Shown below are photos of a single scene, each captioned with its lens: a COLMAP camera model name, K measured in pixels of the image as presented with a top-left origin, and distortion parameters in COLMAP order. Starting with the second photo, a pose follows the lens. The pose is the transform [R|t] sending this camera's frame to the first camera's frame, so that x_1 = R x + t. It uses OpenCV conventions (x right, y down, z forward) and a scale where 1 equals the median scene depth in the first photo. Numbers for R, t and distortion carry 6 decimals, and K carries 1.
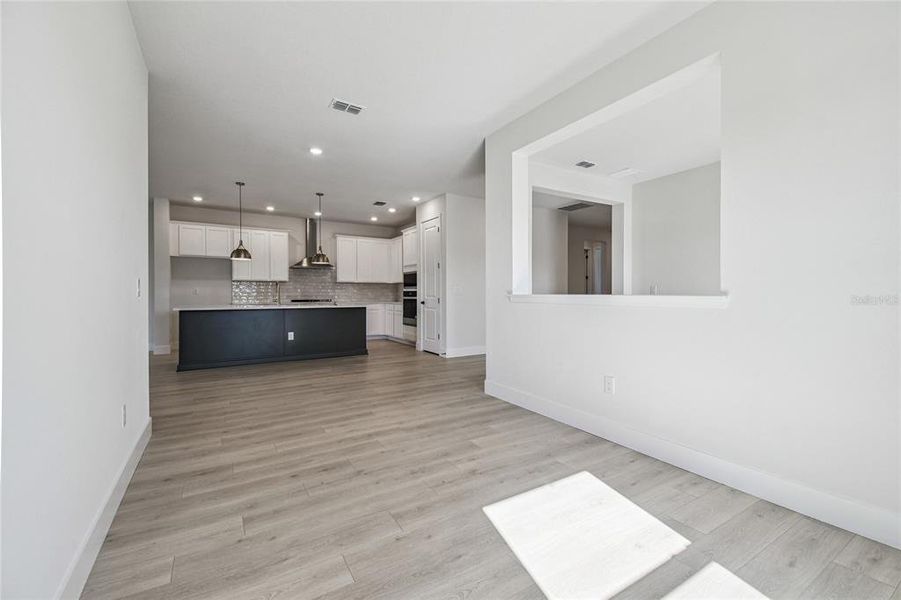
lens RADIAL K [[385.7, 0, 448.0], [0, 385.7, 293.2], [0, 0, 1]] dist [-0.000249, -0.000008]
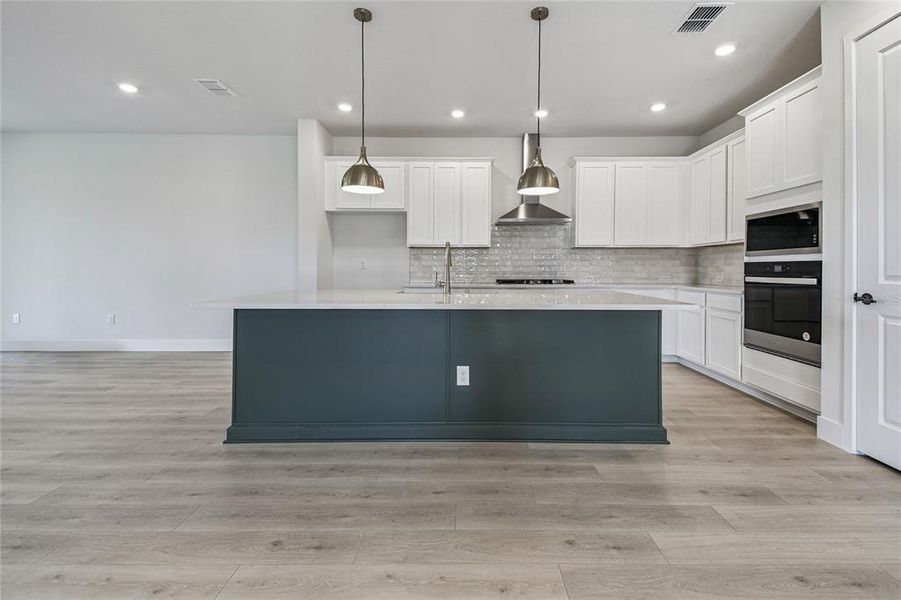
lens RADIAL K [[385.7, 0, 448.0], [0, 385.7, 293.2], [0, 0, 1]] dist [-0.000249, -0.000008]
pose [[0.836484, 0.036919, -0.546747, -0.151787], [-0.000584, 0.997787, 0.066482, 0.000098], [0.547992, -0.055291, 0.834654, 0.489285]]
